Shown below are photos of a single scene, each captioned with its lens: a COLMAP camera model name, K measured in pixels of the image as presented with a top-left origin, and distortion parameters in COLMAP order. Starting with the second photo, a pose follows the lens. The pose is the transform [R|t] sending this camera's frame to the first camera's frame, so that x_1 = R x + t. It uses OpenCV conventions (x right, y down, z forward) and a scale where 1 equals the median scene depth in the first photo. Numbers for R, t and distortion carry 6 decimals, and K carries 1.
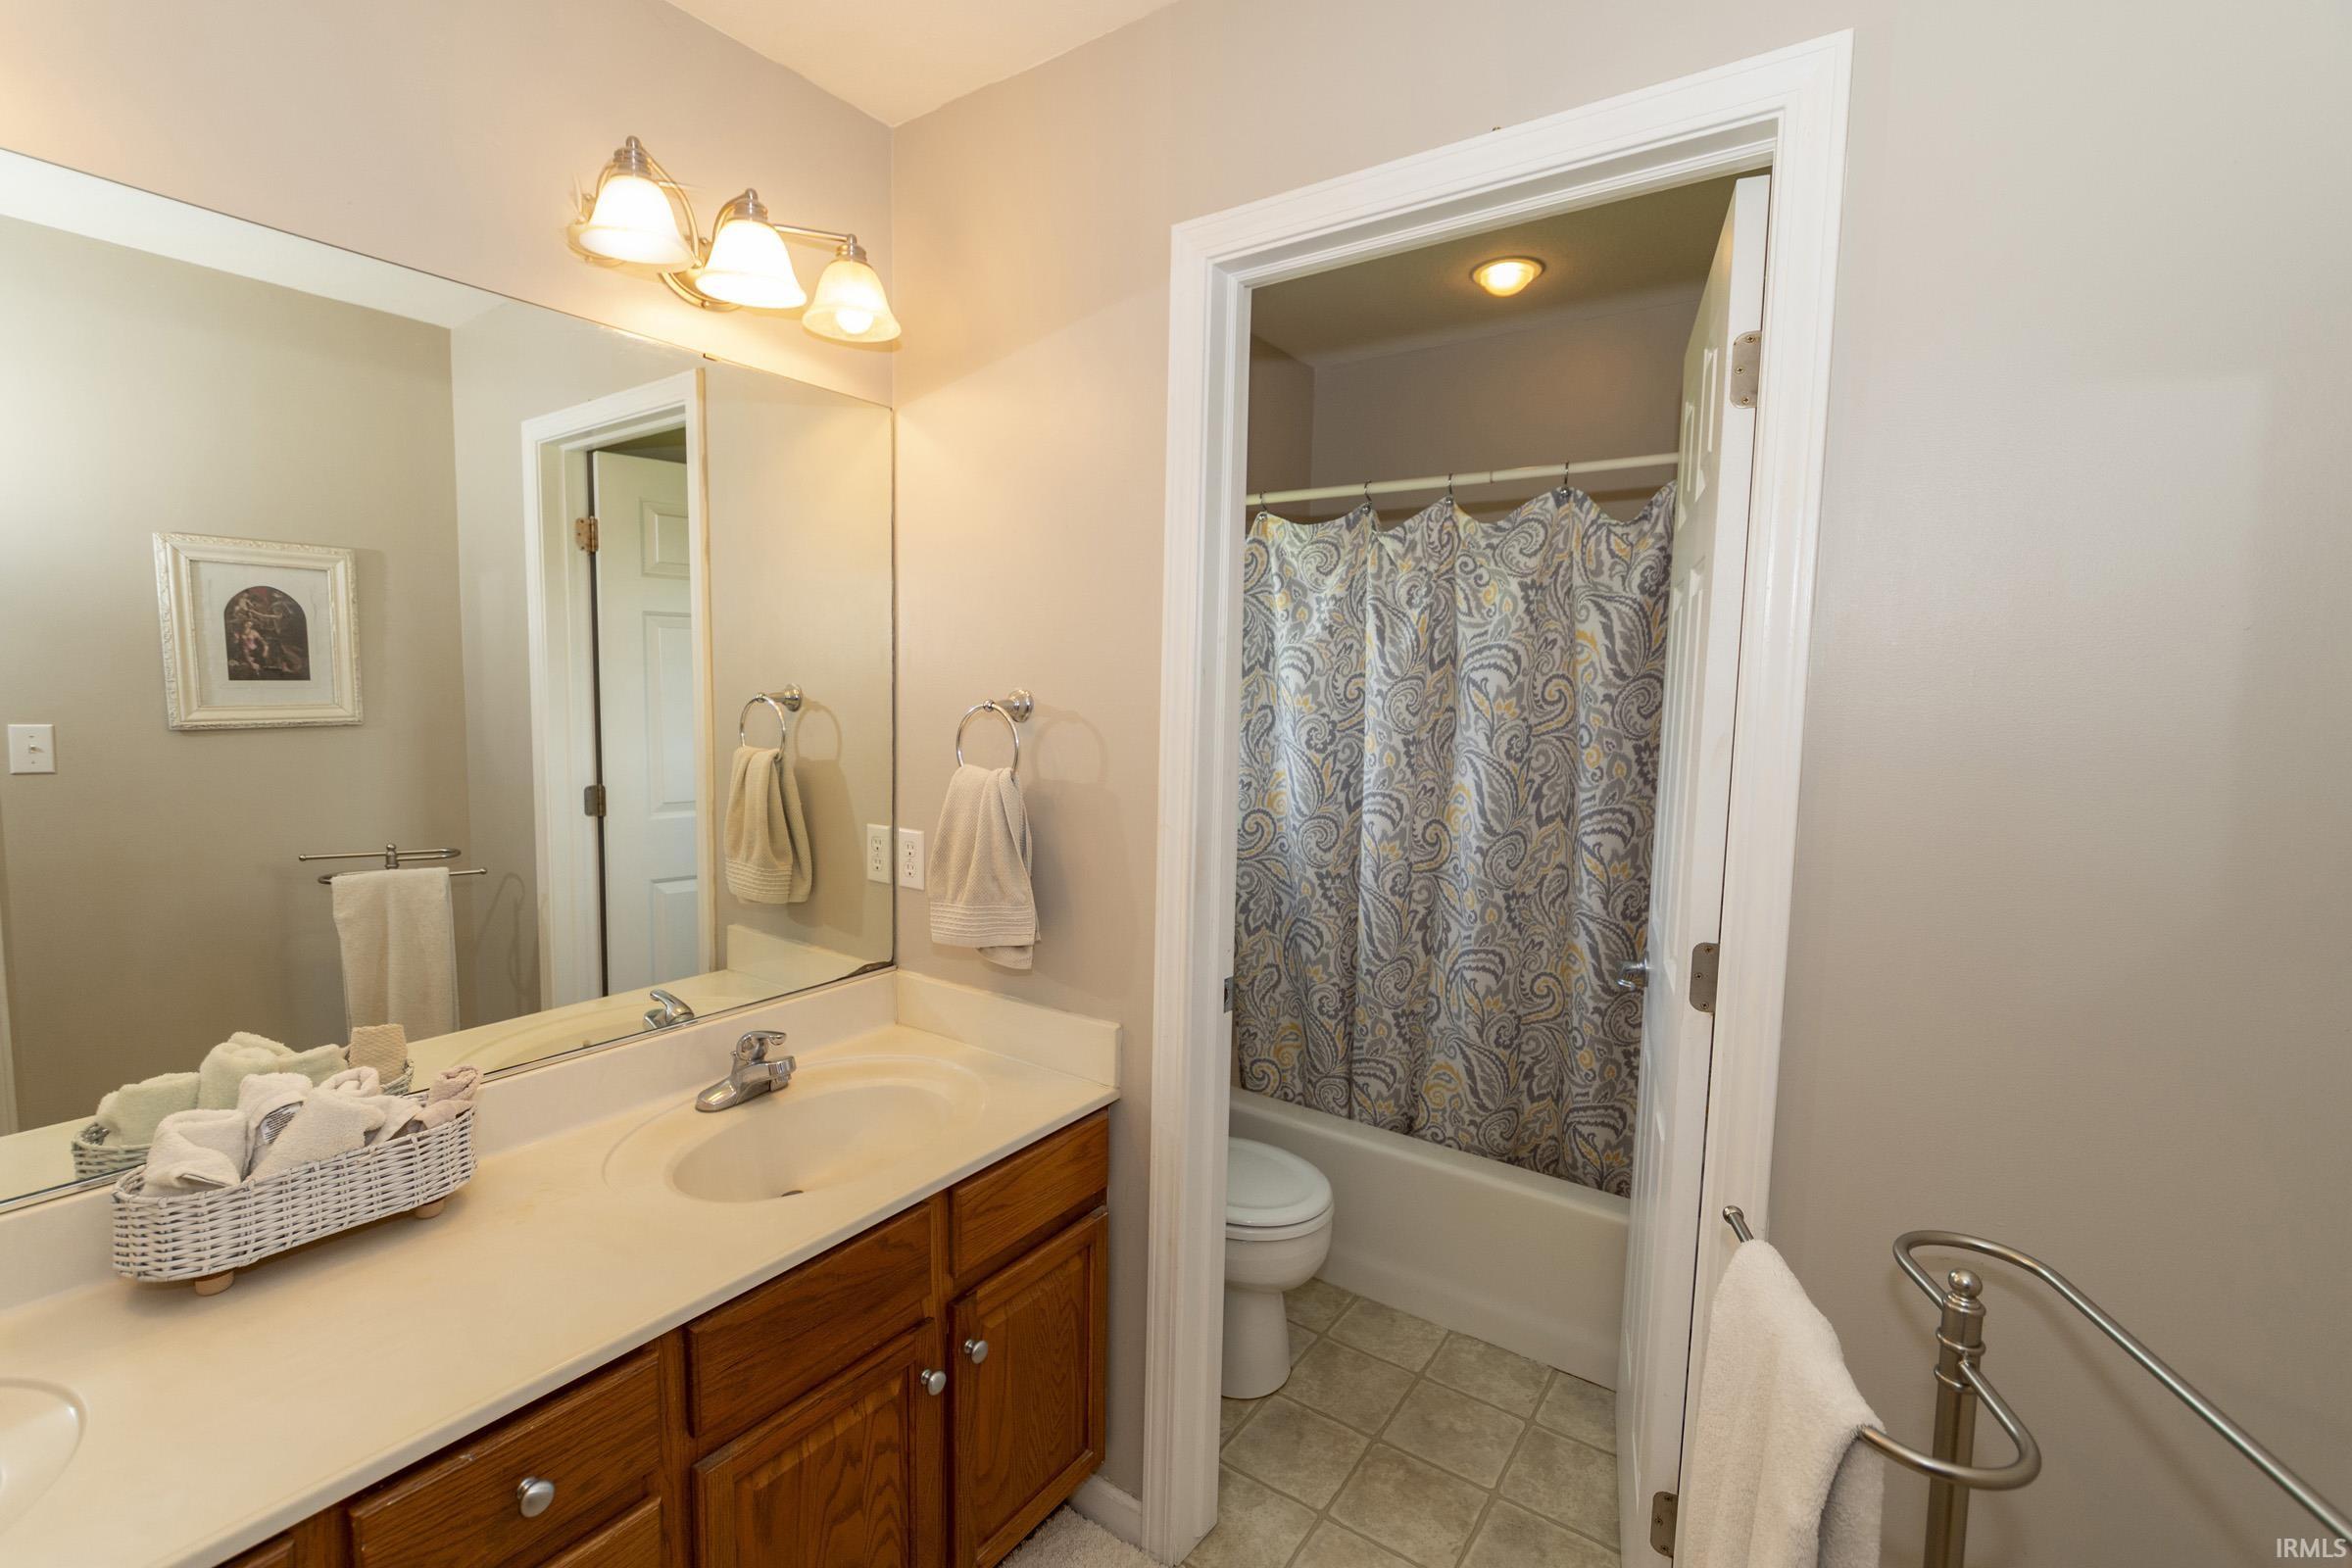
lens RADIAL K [[1038.5, 0, 1149.9], [0, 1038.5, 774.1], [0, 0, 1]] dist [0.000645, 0.001631]
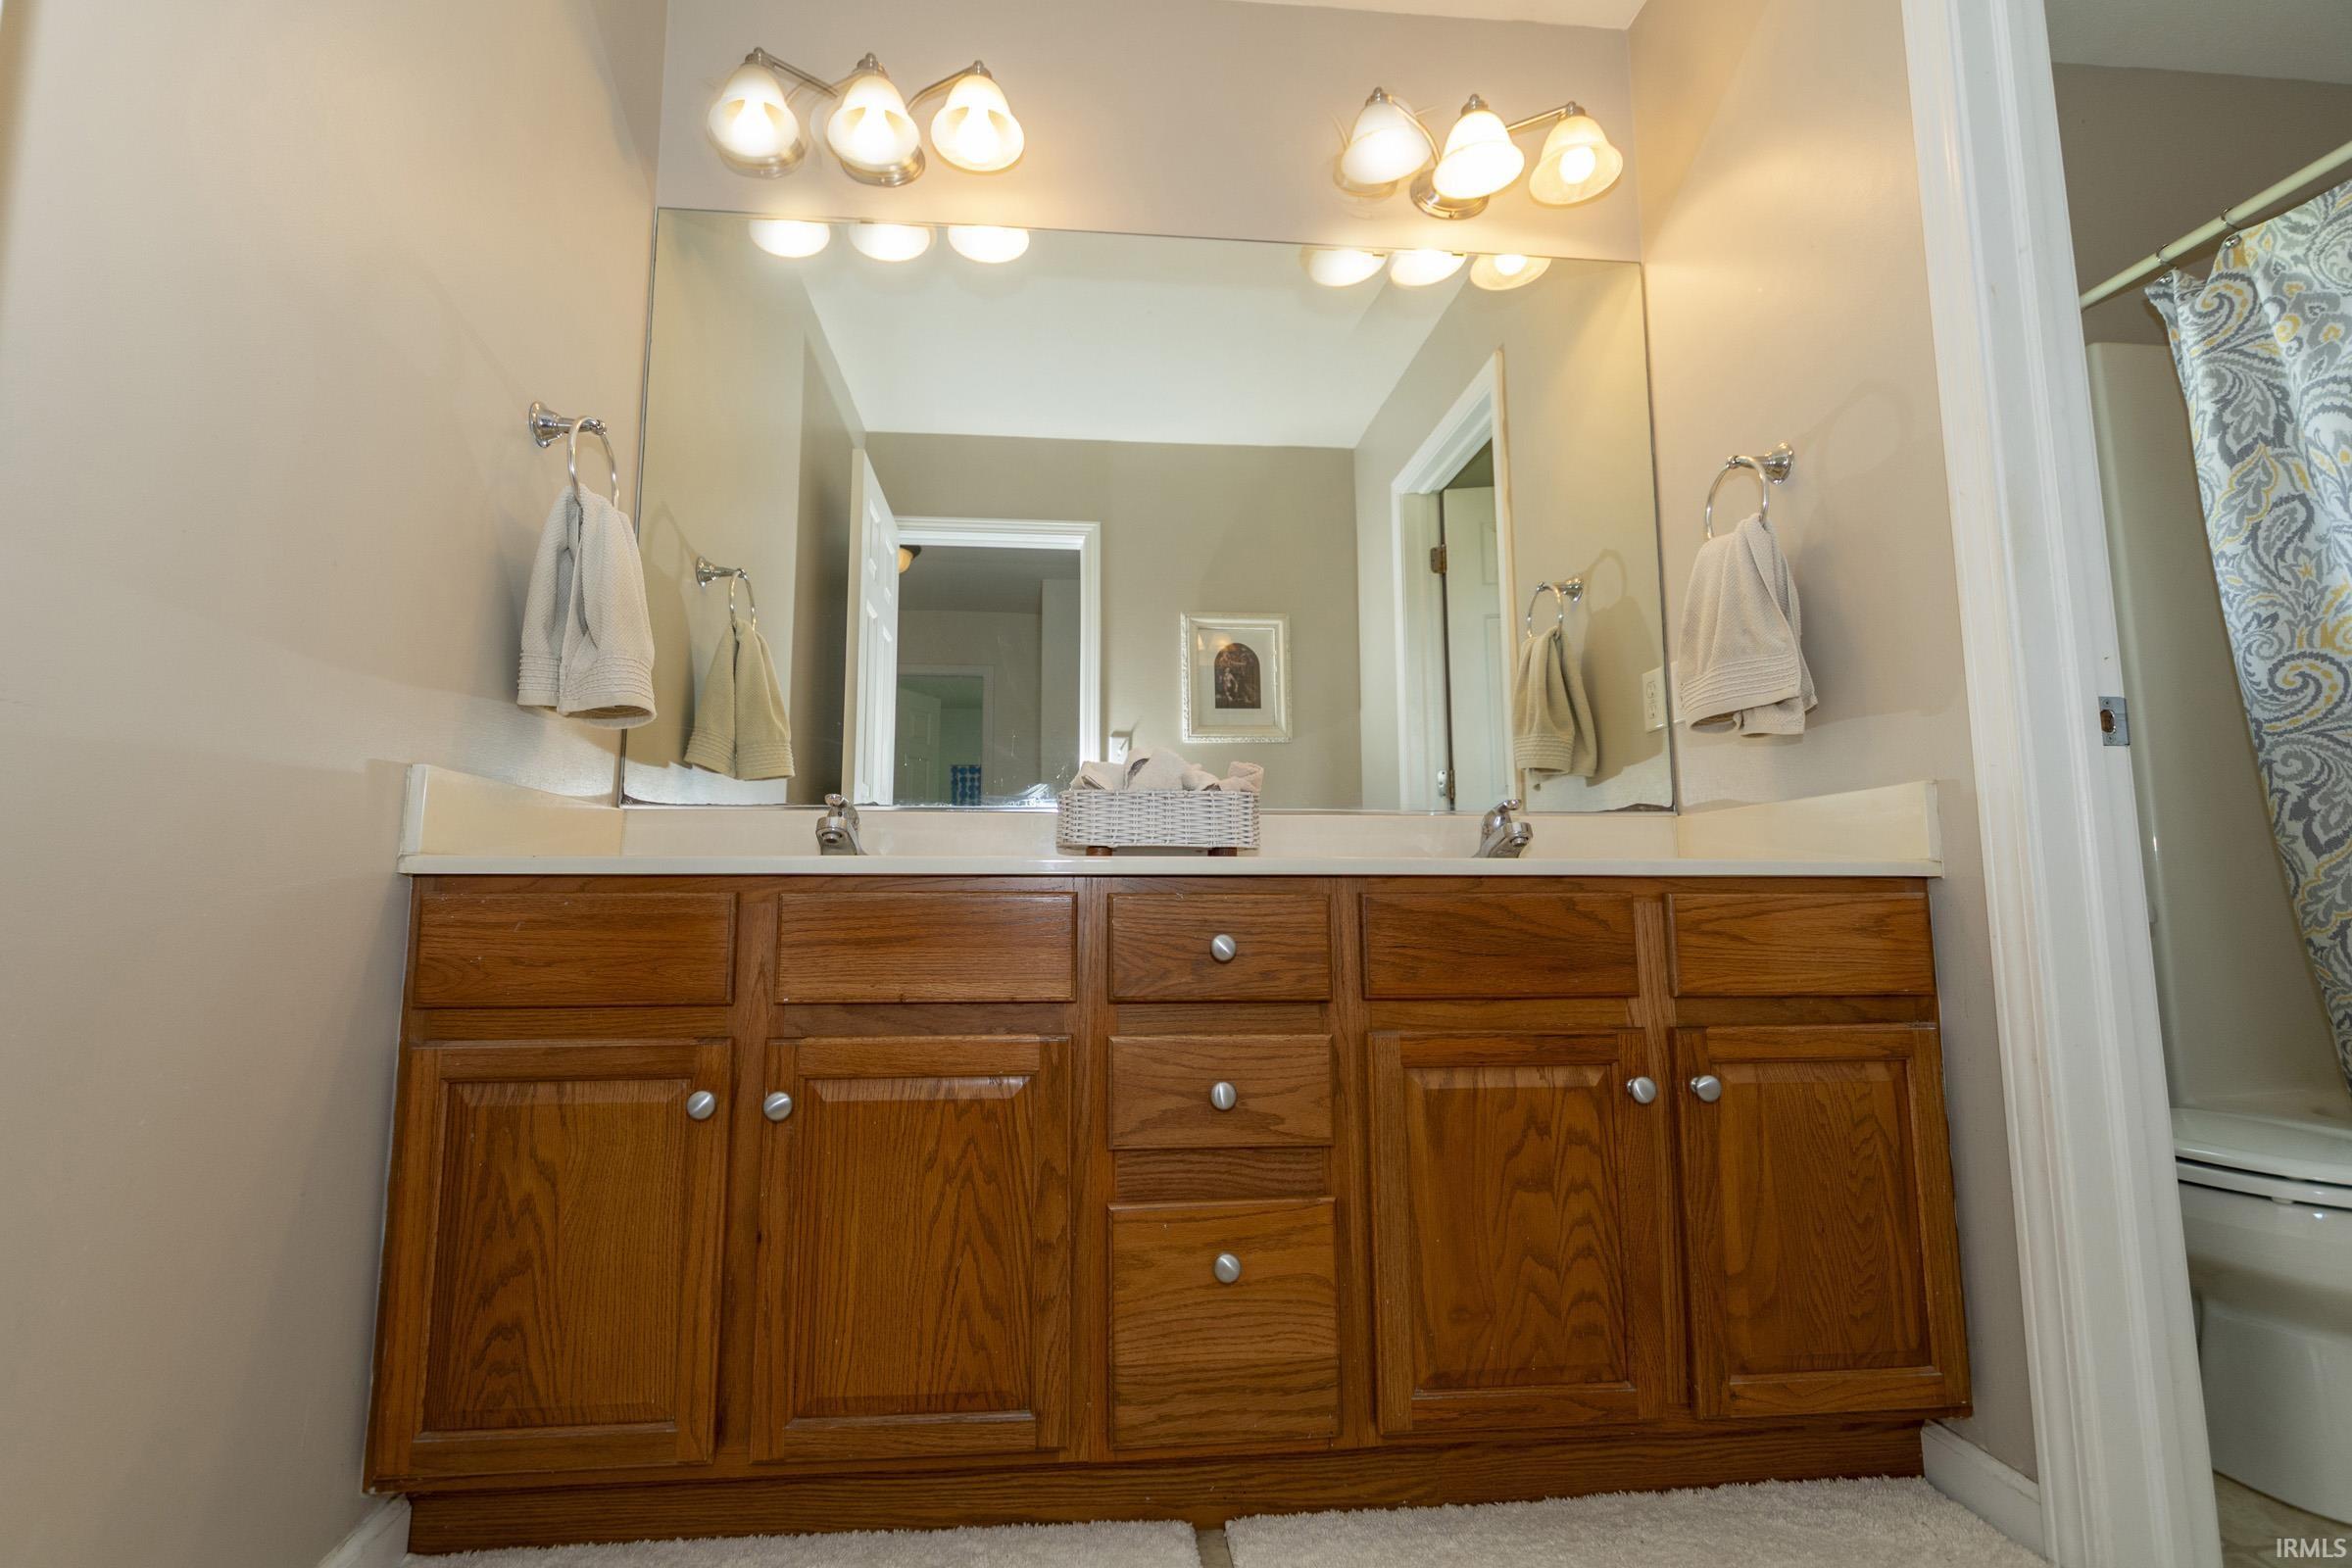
lens RADIAL K [[1038.5, 0, 1149.9], [0, 1038.5, 774.1], [0, 0, 1]] dist [0.000645, 0.001631]
pose [[0.654886, -0.107321, -0.748068, 0.116905], [-0.056567, 0.980127, -0.190134, 0.287858], [0.753607, 0.166832, 0.635801, 0.044299]]
